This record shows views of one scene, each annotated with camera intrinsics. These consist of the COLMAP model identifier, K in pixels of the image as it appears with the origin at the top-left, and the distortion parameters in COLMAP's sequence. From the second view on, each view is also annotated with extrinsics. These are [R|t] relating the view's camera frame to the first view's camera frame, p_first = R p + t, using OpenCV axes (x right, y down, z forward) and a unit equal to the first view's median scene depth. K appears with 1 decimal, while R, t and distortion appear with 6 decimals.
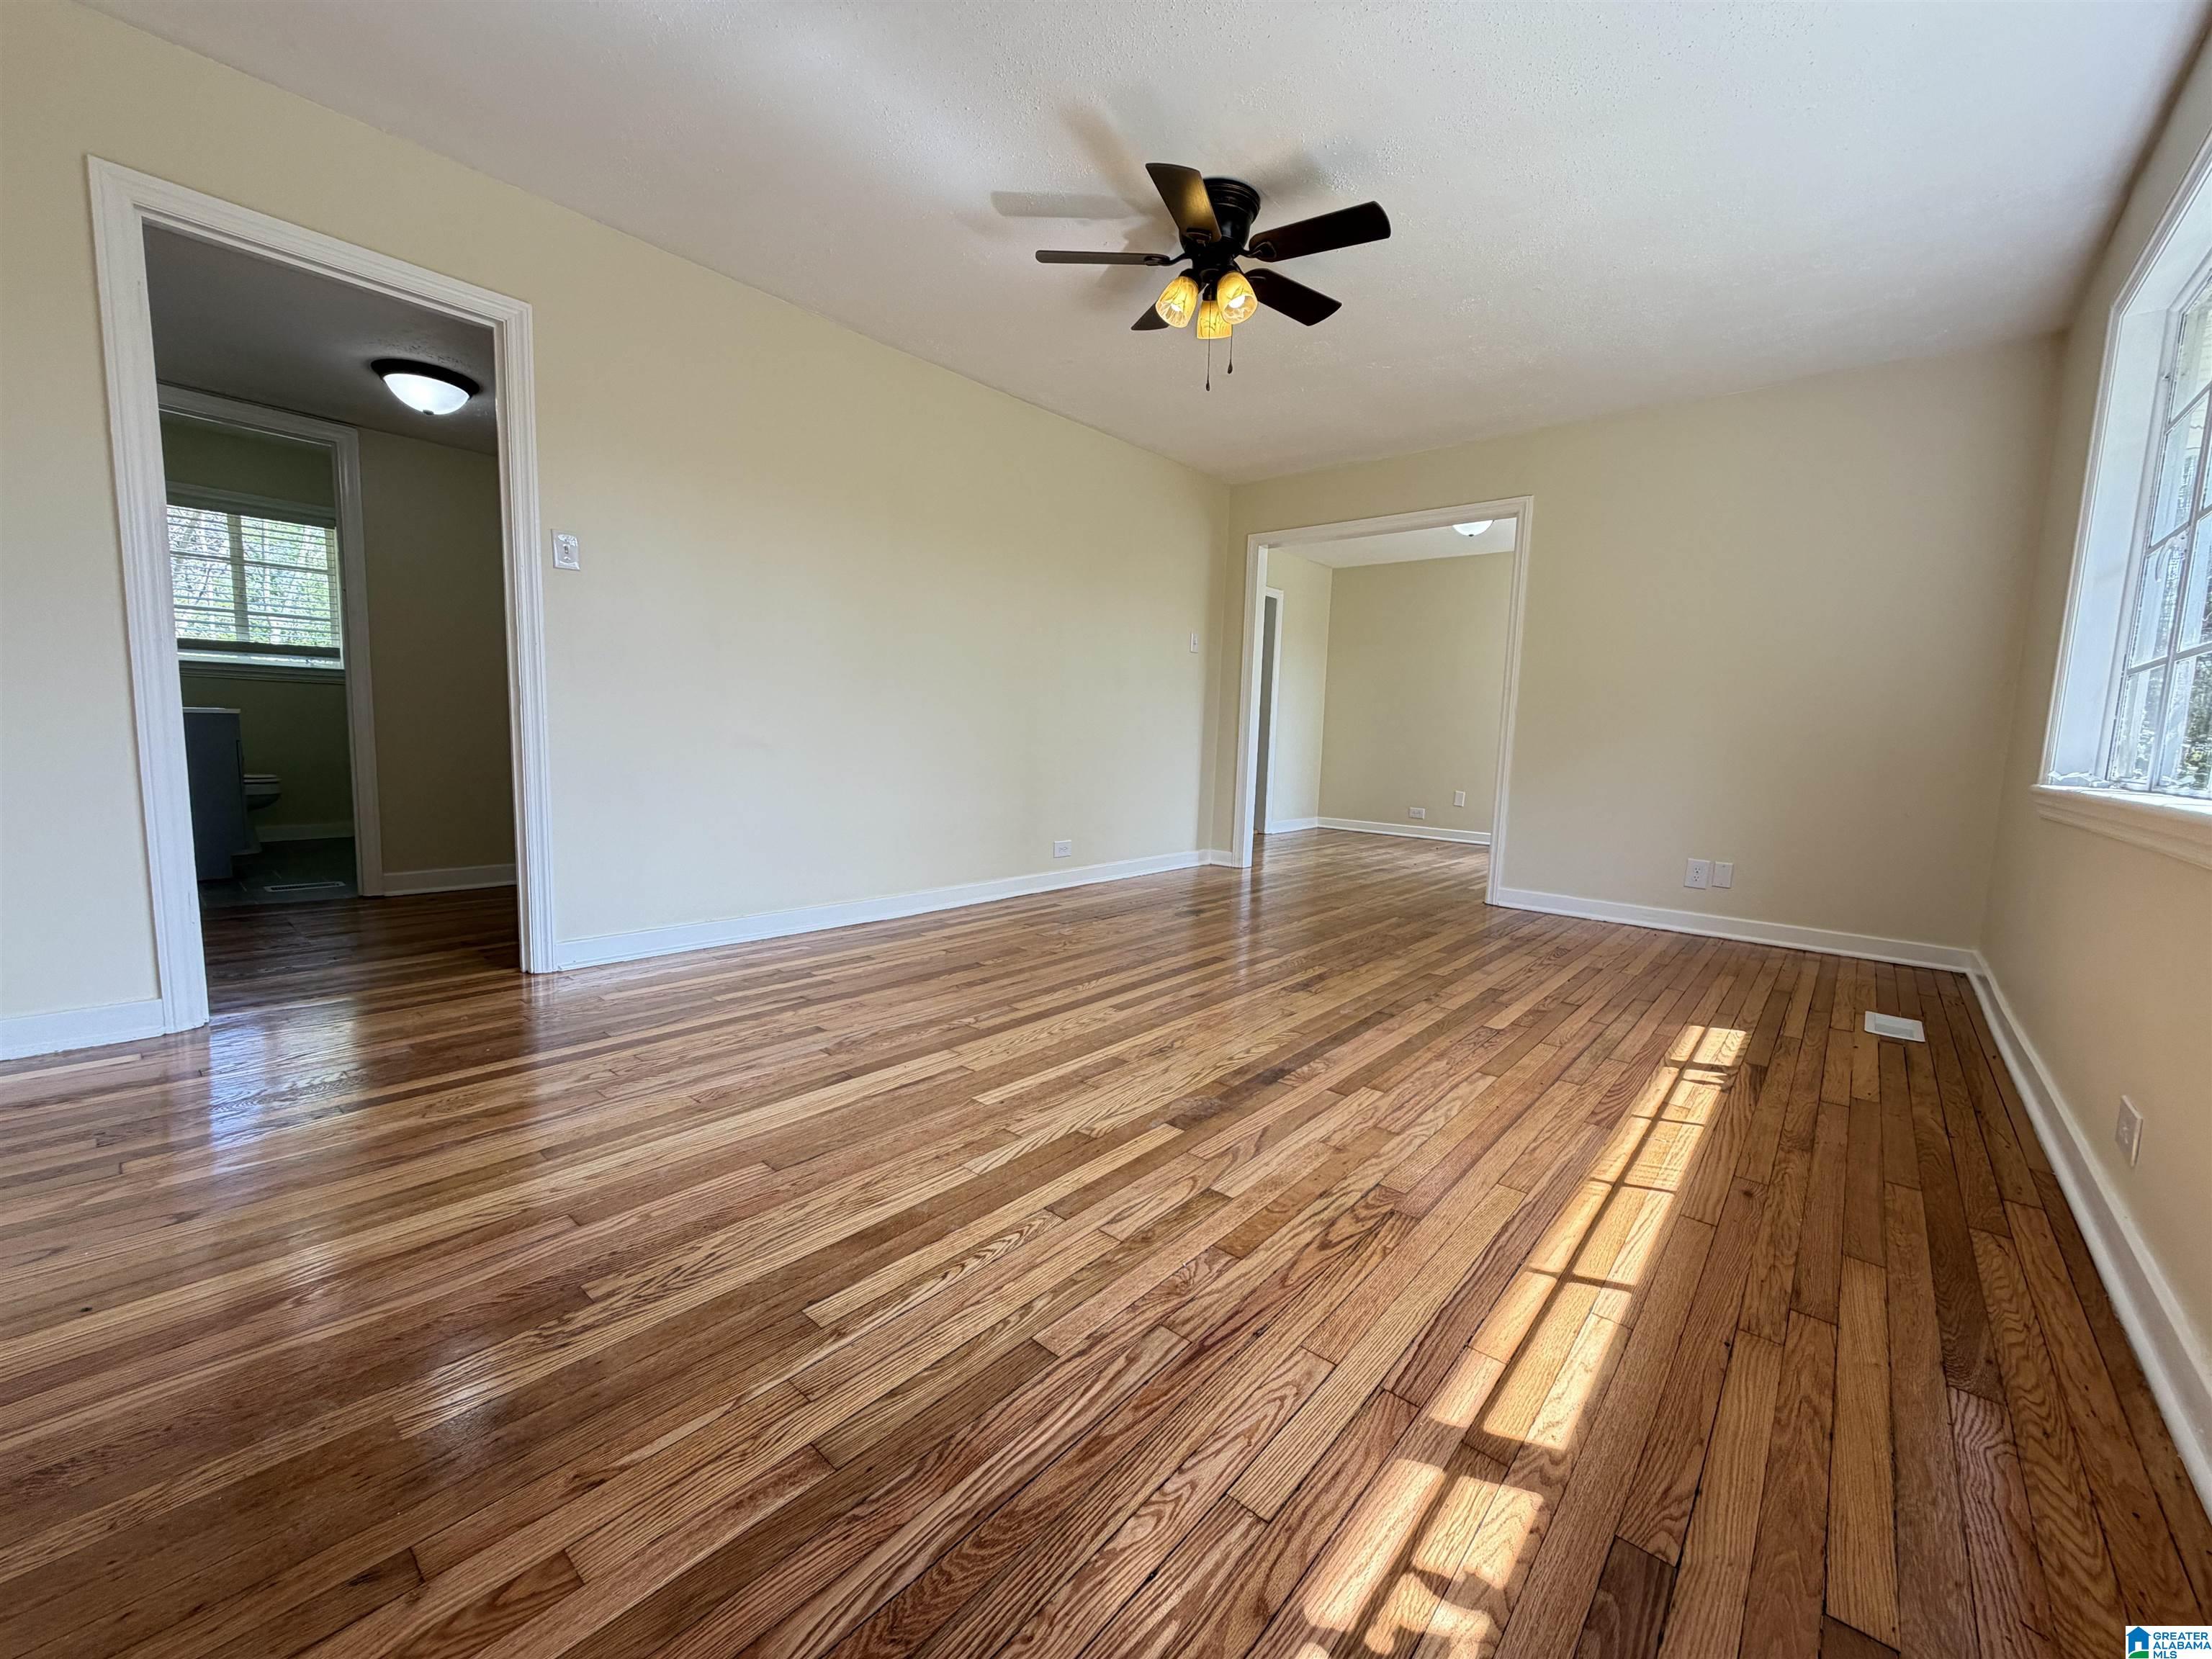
lens RADIAL K [[883.5, 0, 1098.6], [0, 883.5, 830.3], [0, 0, 1]] dist [-0.000367, 0.000765]
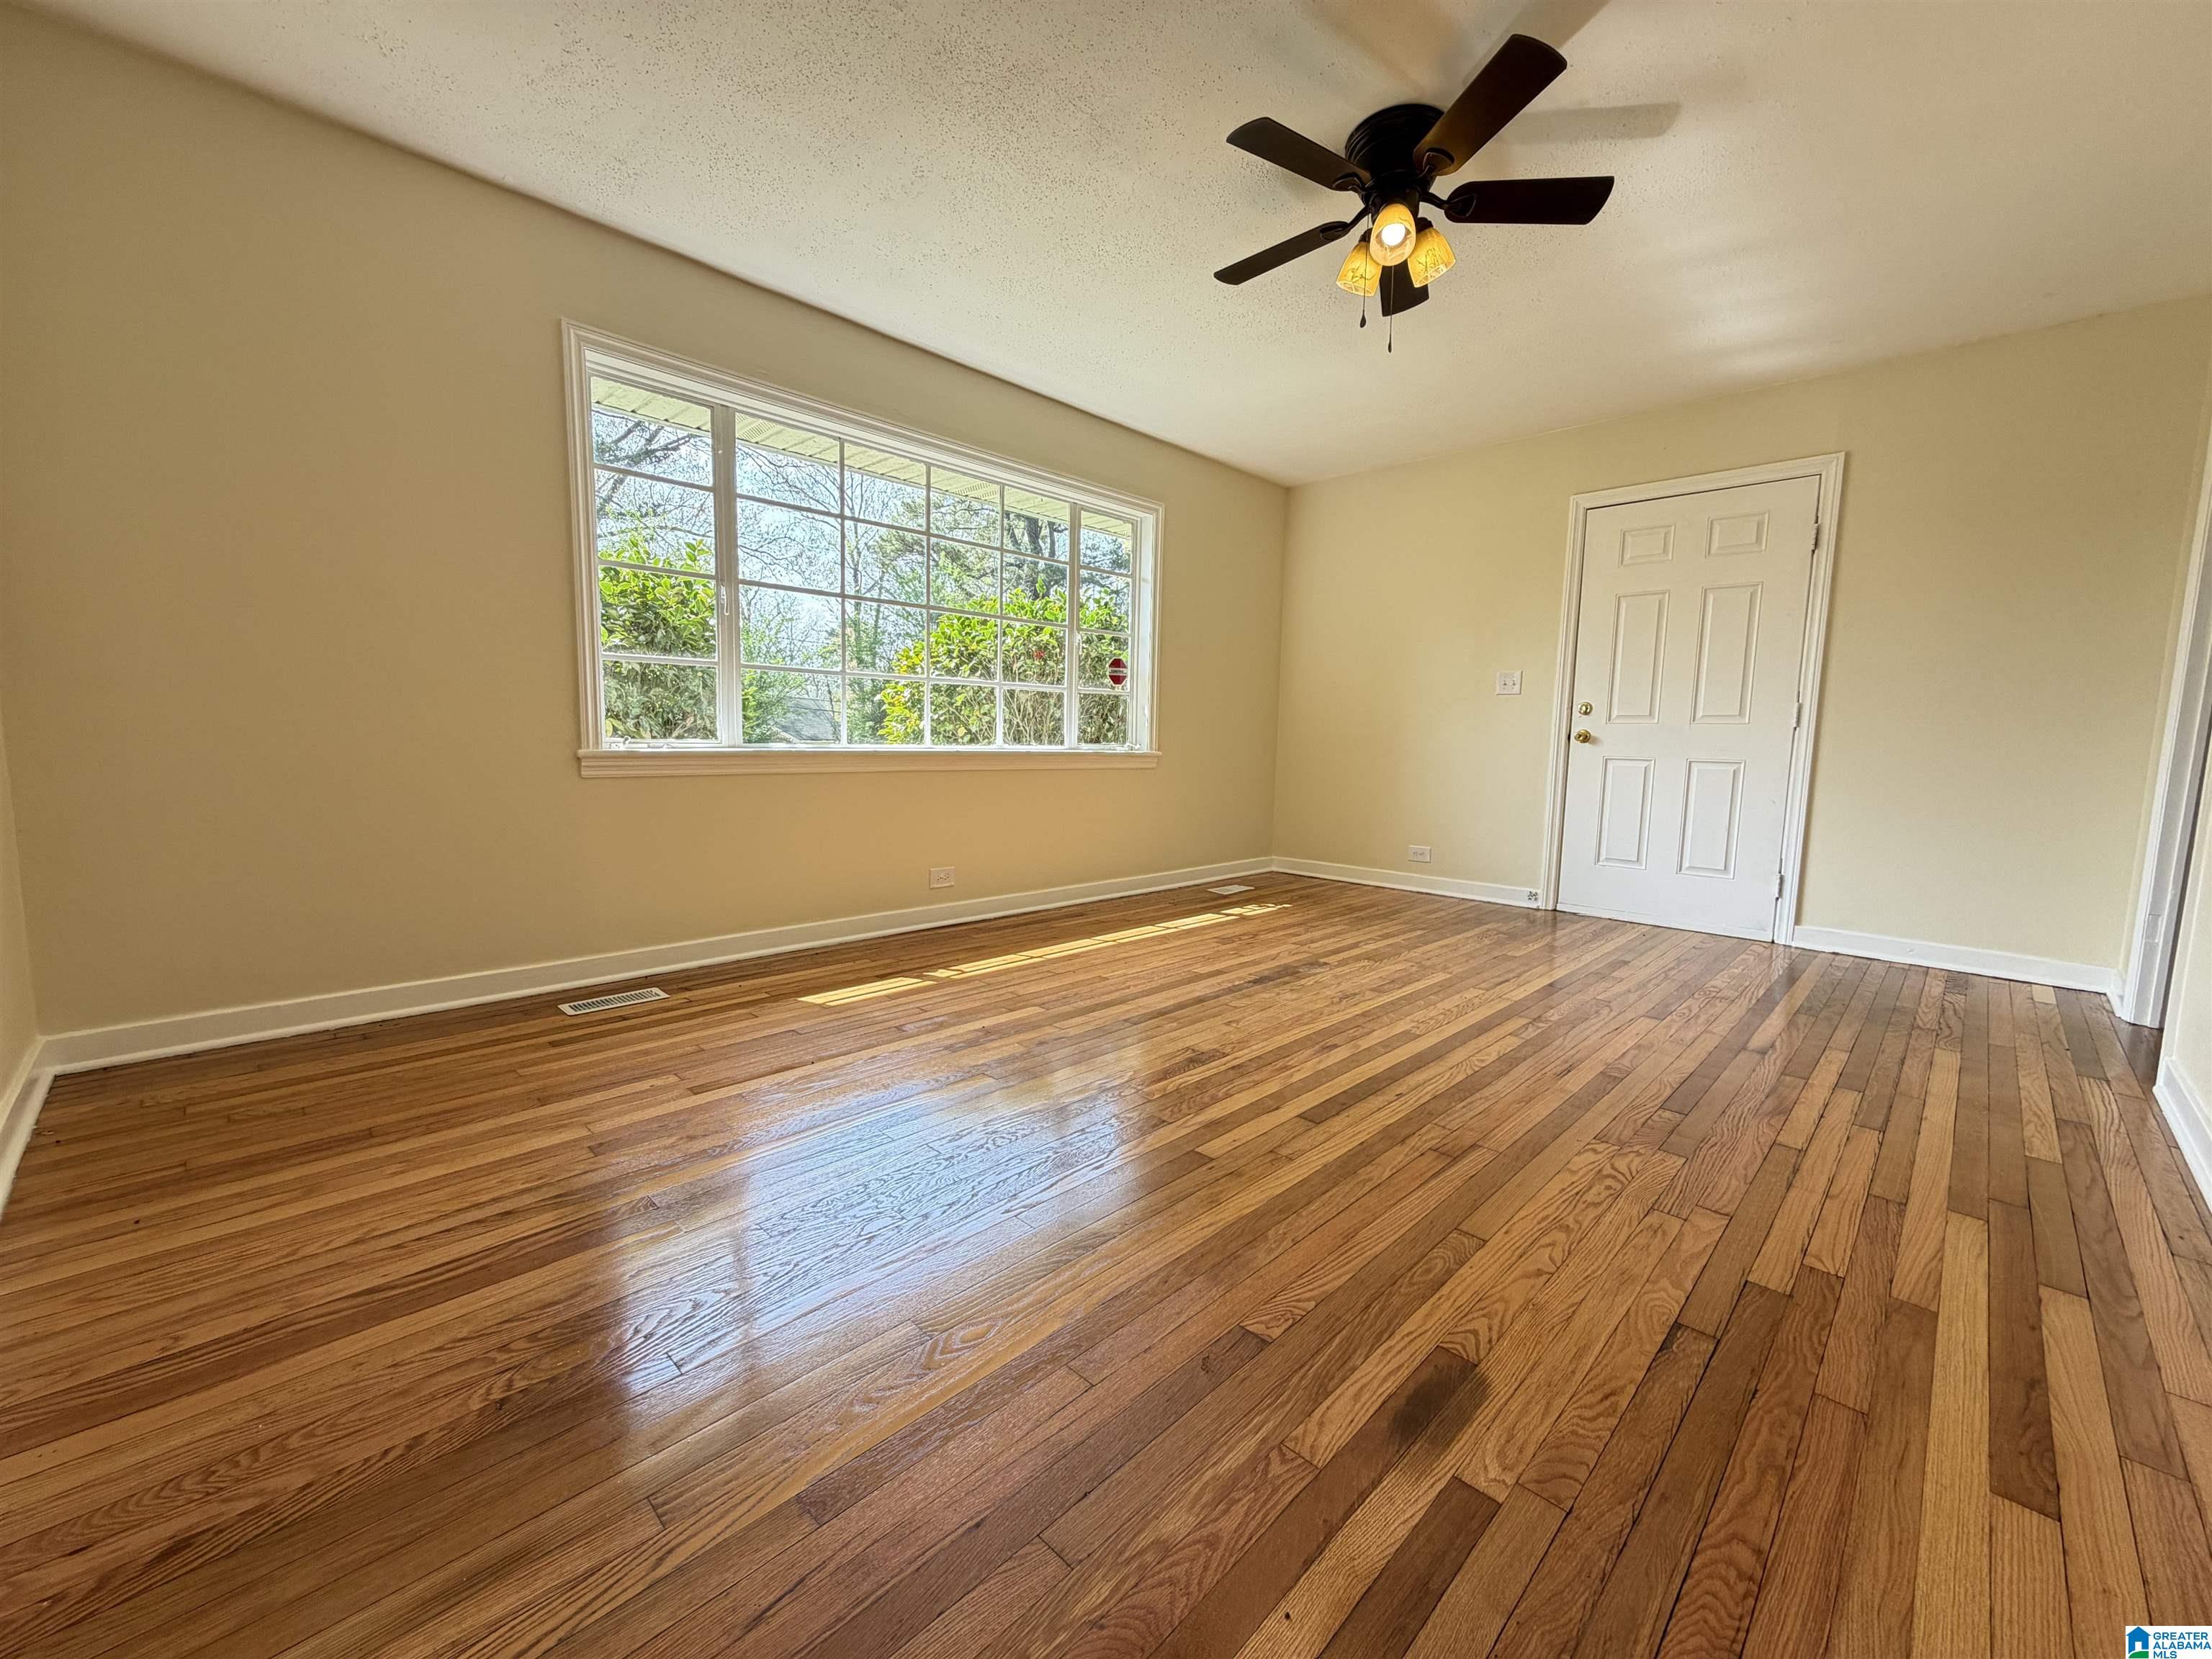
lens RADIAL K [[883.5, 0, 1098.6], [0, 883.5, 830.3], [0, 0, 1]] dist [-0.000367, 0.000765]
pose [[-0.996079, -0.060612, 0.064446, 0.336427], [-0.045110, 0.974594, 0.219390, -0.227954], [-0.076106, 0.215623, -0.973506, 2.069091]]
